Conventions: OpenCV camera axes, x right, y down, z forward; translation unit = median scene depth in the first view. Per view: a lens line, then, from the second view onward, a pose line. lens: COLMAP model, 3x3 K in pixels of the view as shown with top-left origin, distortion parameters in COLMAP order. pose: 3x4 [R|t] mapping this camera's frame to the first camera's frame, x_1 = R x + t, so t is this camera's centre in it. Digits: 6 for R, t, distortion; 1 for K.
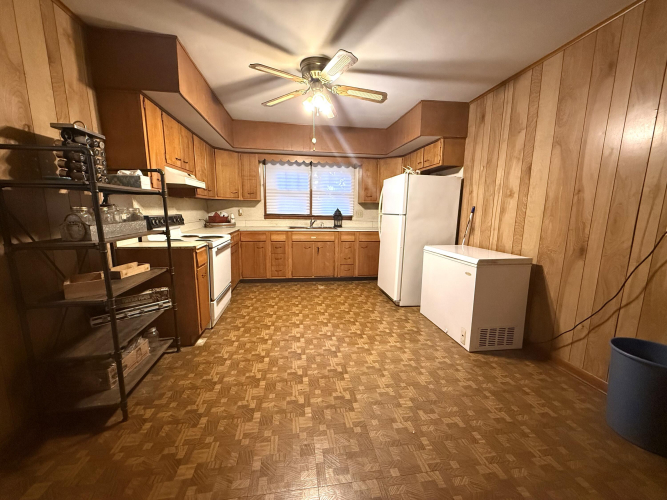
lens RADIAL K [[271.0, 0, 335.7], [0, 271.0, 250.6], [0, 0, 1]] dist [0.001217, 0.000230]
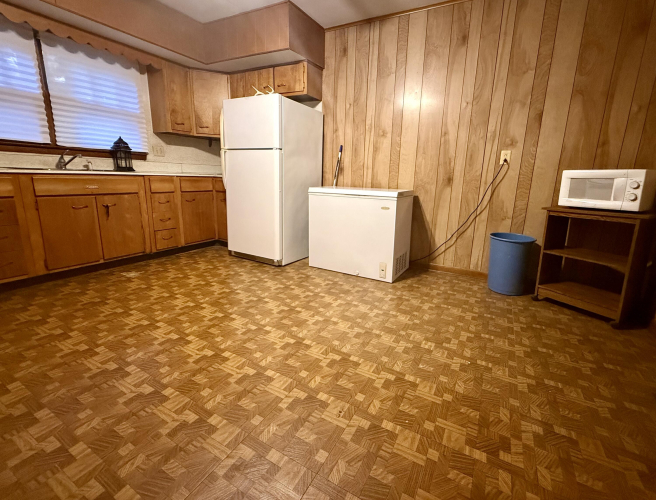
lens RADIAL K [[283.3, 0, 359.9], [0, 283.3, 232.2], [0, 0, 1]] dist [0.000285, 0.000667]
pose [[0.578196, -0.156722, 0.800705, -0.299660], [0.094257, 0.987638, 0.125247, 0.022862], [-0.810435, 0.003055, 0.585820, 0.325688]]
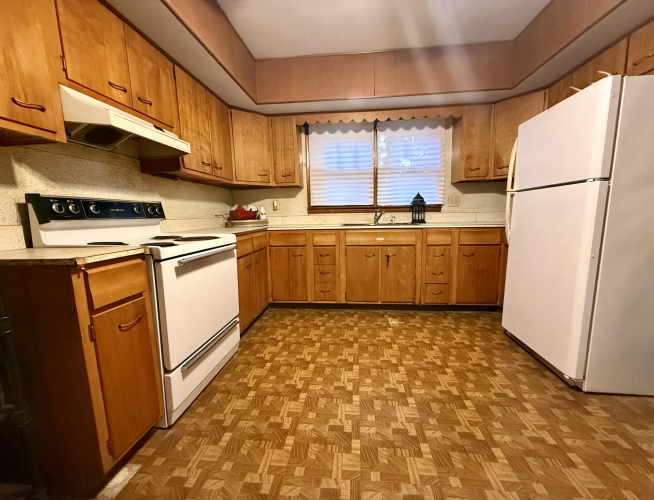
lens RADIAL K [[269.0, 0, 330.1], [0, 269.0, 247.8], [0, 0, 1]] dist [0.003601, -0.000560]
pose [[0.968103, -0.005152, -0.250500, -0.049067], [-0.001825, 0.999617, -0.027611, -0.014585], [0.250547, 0.027188, 0.967723, 0.483419]]
